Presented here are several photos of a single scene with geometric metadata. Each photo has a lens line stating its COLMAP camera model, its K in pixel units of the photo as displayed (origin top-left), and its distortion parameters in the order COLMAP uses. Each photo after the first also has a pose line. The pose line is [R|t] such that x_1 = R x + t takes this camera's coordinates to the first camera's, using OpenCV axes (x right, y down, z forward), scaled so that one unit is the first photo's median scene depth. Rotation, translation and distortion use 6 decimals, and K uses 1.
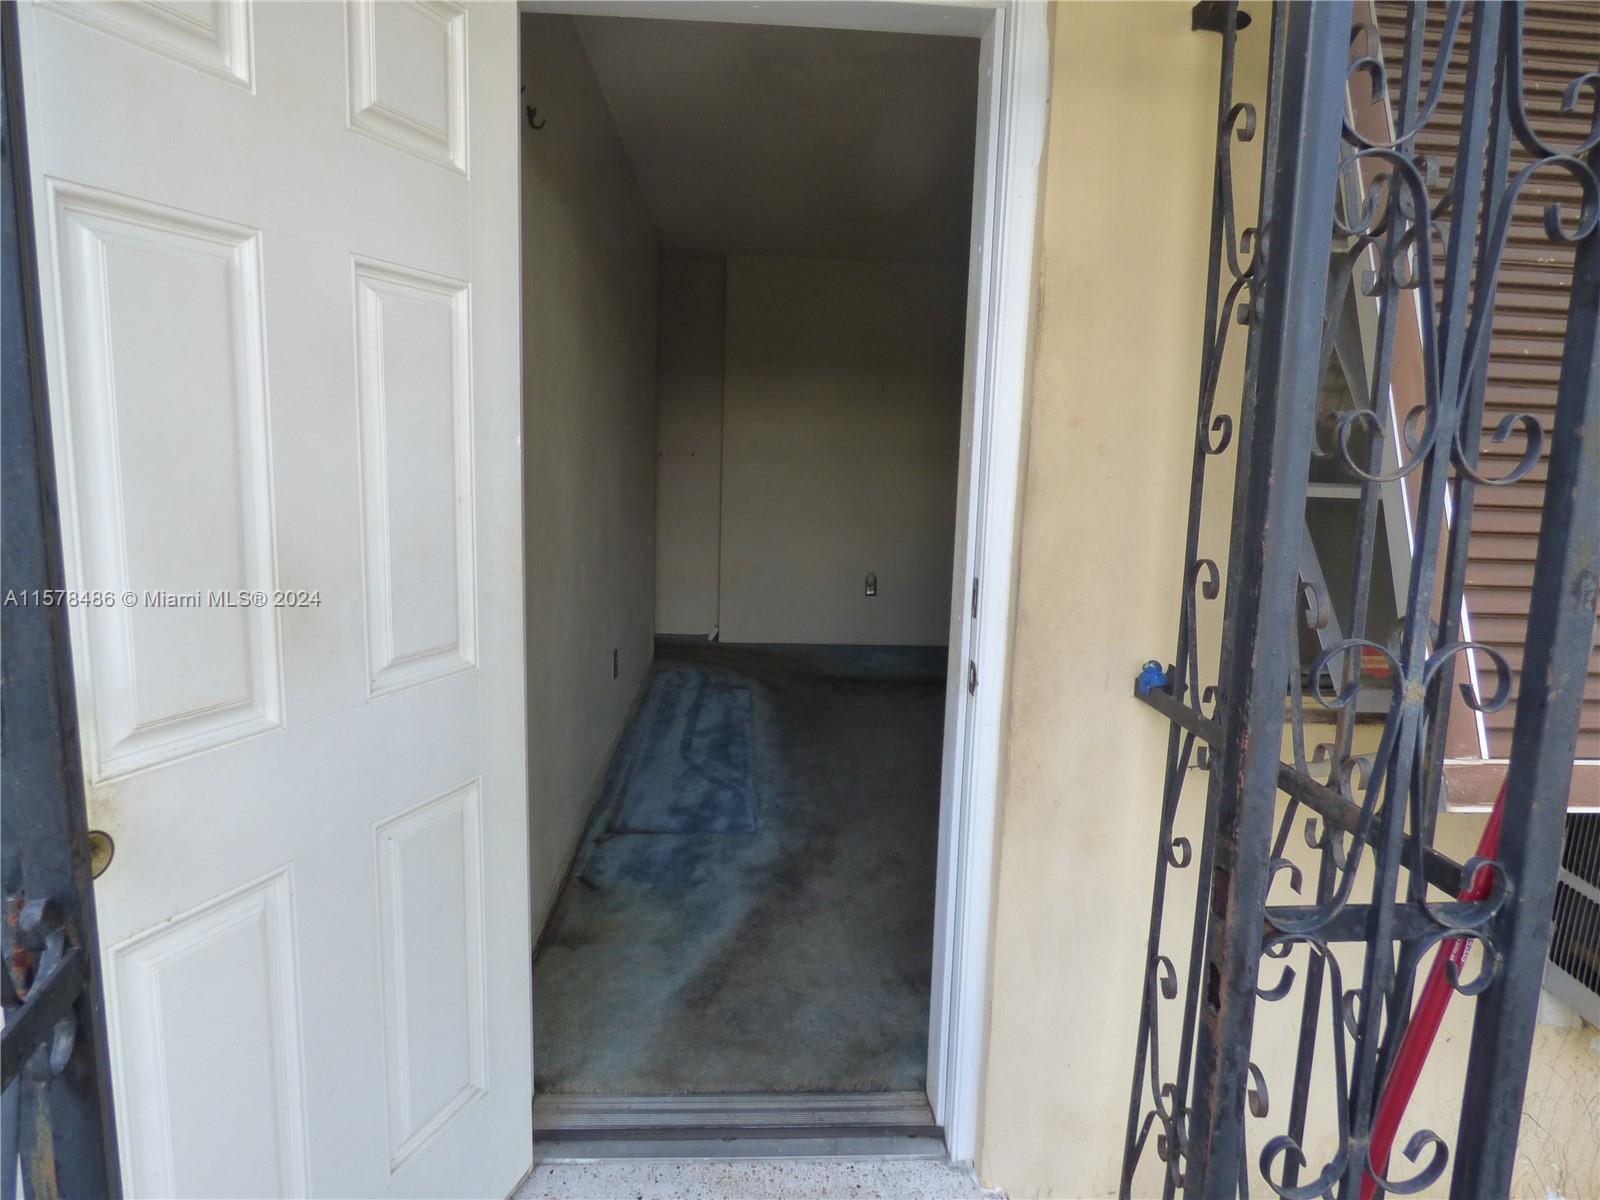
lens RADIAL K [[974.4, 0, 799.7], [0, 974.4, 597.0], [0, 0, 1]] dist [0.000453, 0.000183]
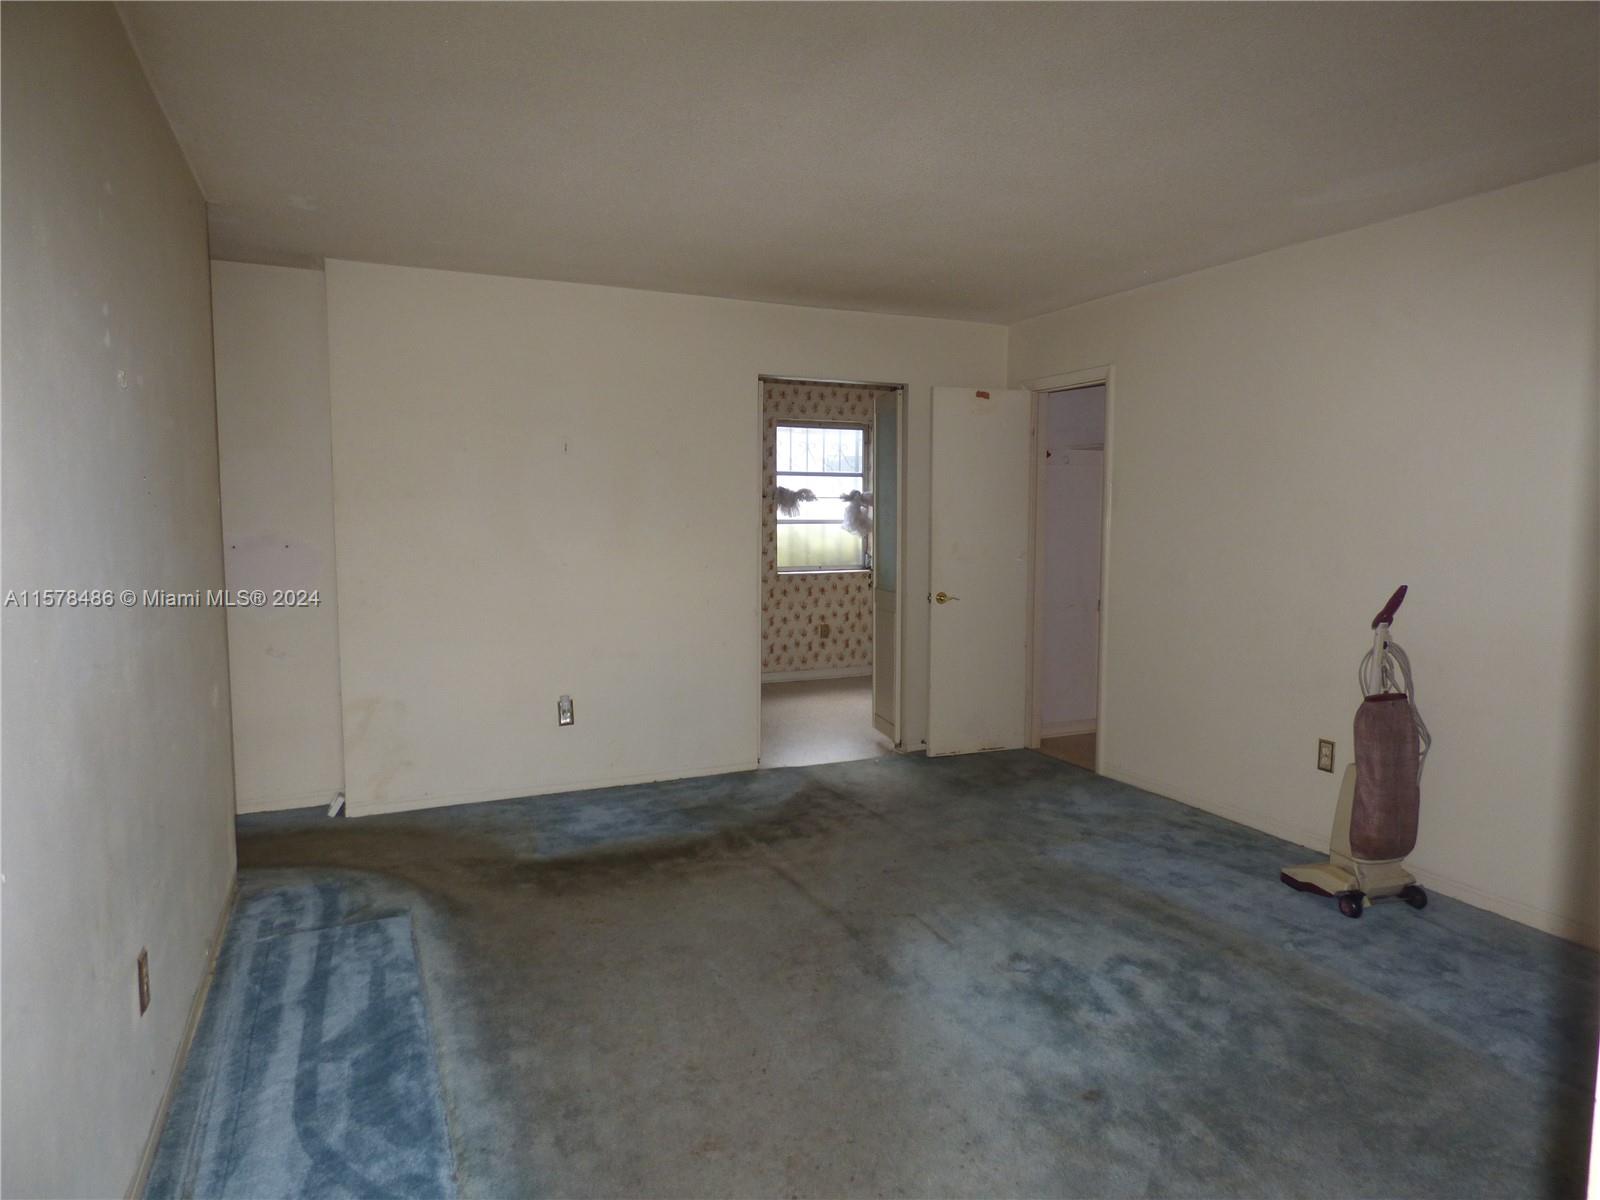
lens RADIAL K [[974.4, 0, 802.0], [0, 974.4, 604.2], [0, 0, 1]] dist [0.000453, 0.000183]
pose [[0.929052, -0.065999, 0.364015, -0.035046], [0.085207, 0.995678, -0.036944, -0.071964], [-0.360003, 0.065340, 0.930660, 0.336041]]
